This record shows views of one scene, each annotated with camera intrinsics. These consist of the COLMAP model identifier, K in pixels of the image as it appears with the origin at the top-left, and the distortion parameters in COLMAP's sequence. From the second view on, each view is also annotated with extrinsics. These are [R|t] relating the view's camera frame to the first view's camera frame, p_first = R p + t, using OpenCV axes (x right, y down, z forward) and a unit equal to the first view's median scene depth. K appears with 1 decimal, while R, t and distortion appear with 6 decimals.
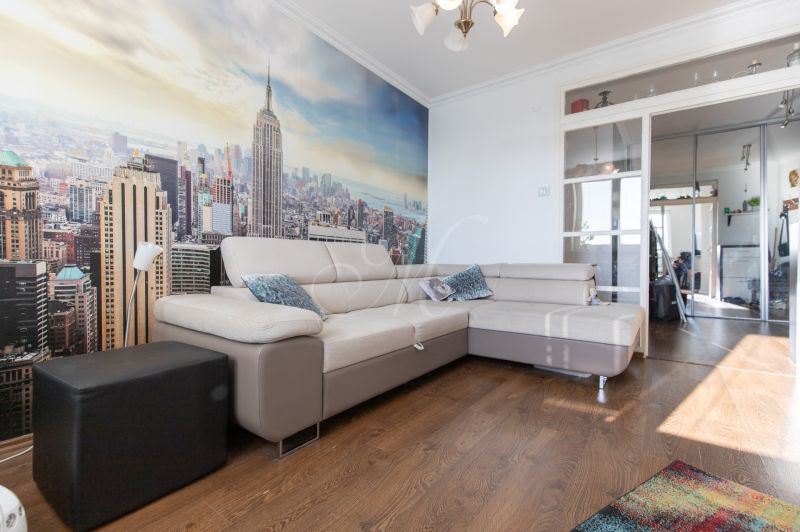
lens RADIAL K [[366.9, 0, 403.0], [0, 366.9, 263.2], [0, 0, 1]] dist [0.004469, -0.000615]
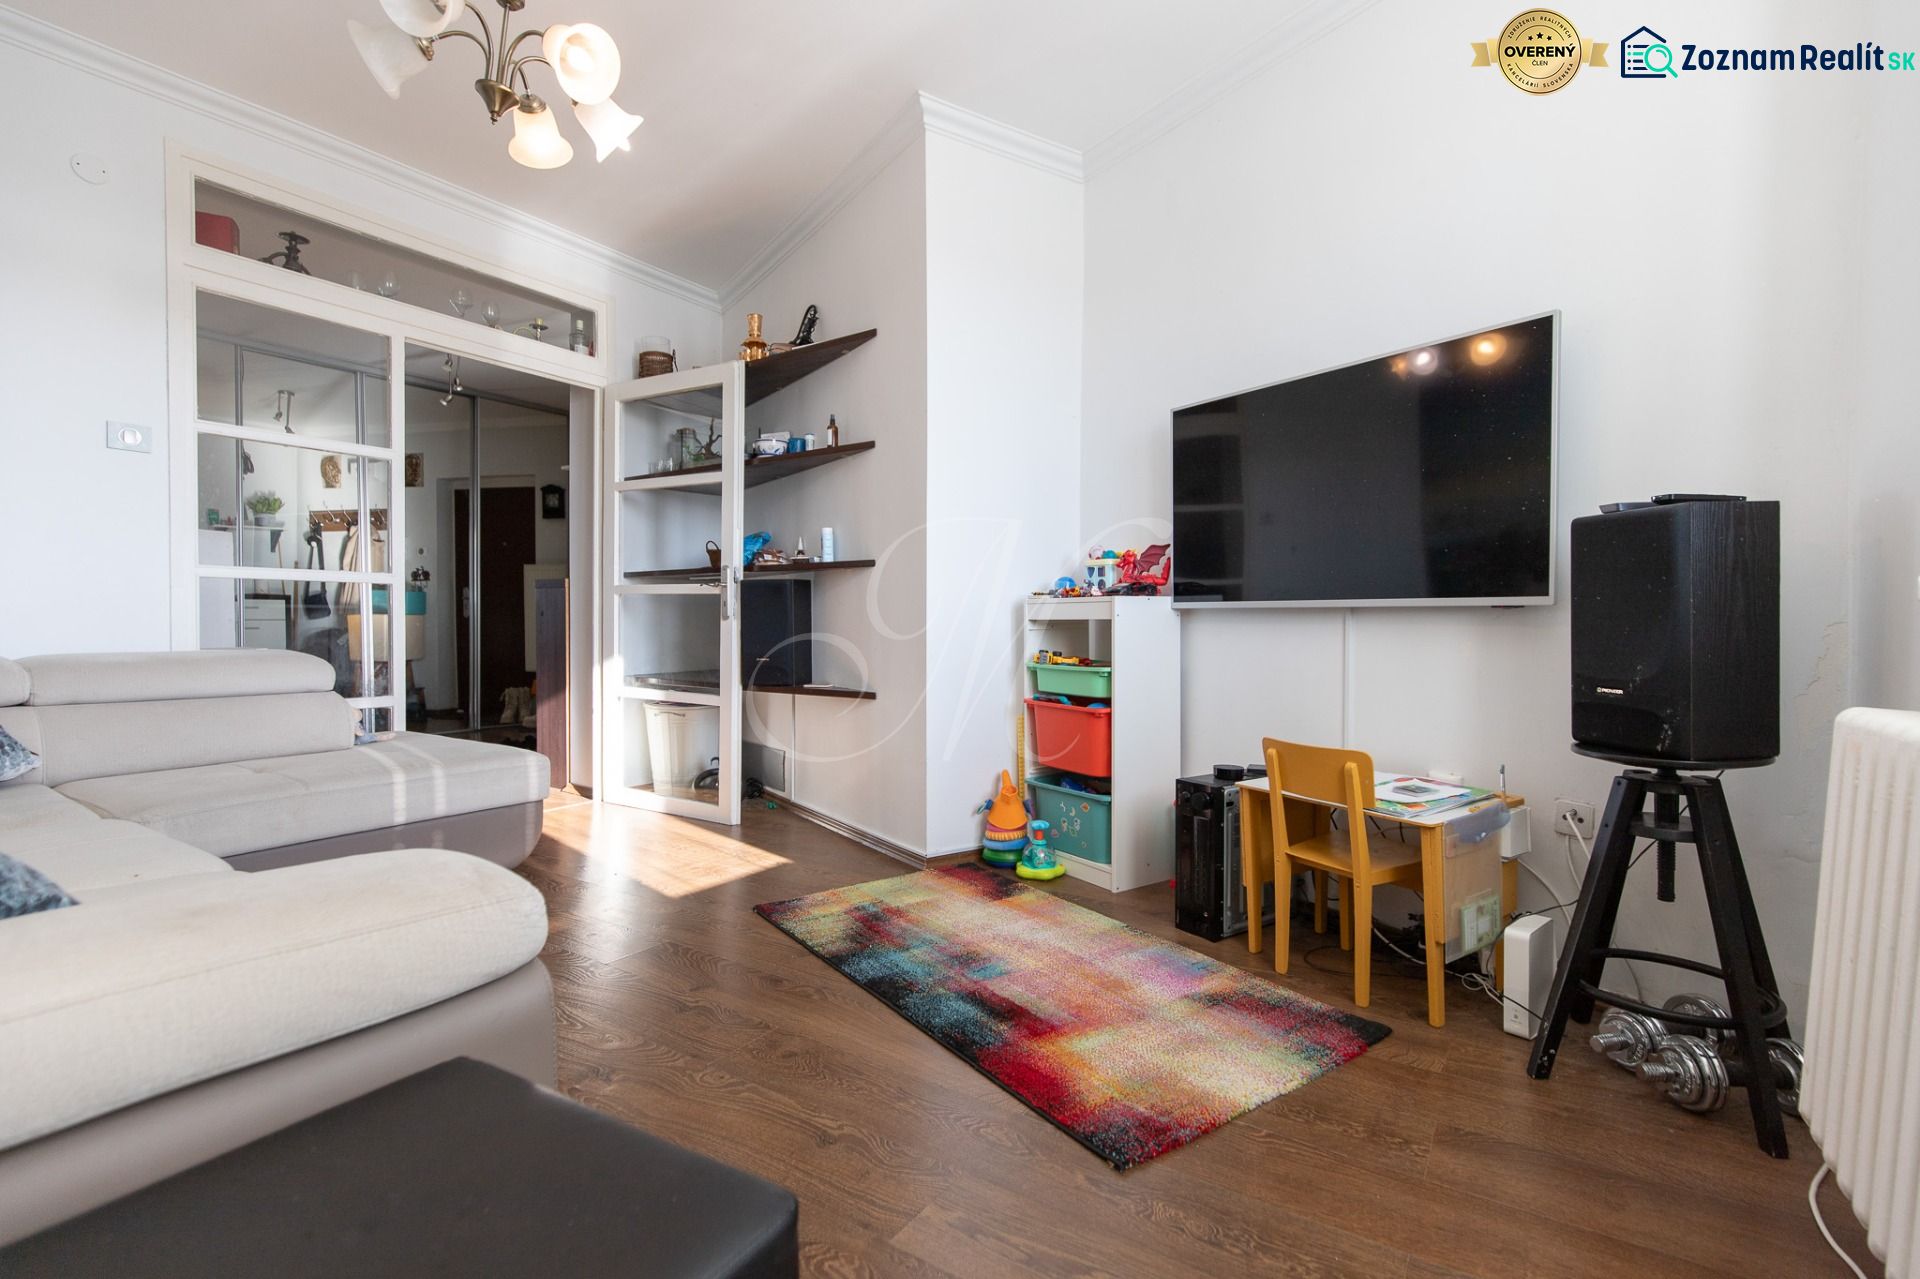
lens RADIAL K [[880.5, 0, 959.8], [0, 880.5, 639.3], [0, 0, 1]] dist [0.004469, -0.000615]
pose [[-0.046432, -0.023343, 0.998649, -0.558955], [0.005072, 0.999709, 0.023604, -0.031059], [-0.998909, 0.006161, -0.046300, 0.333755]]
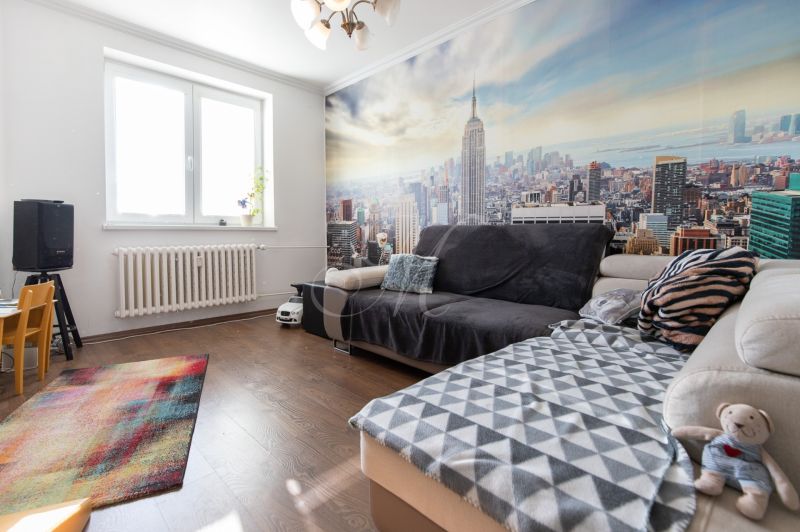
lens RADIAL K [[366.9, 0, 390.4], [0, 366.9, 243.7], [0, 0, 1]] dist [0.004469, -0.000615]
pose [[-0.163363, 0.023139, -0.986295, 0.769729], [-0.008760, 0.999651, 0.024903, -0.030362], [0.986527, 0.012708, -0.163104, 0.829408]]
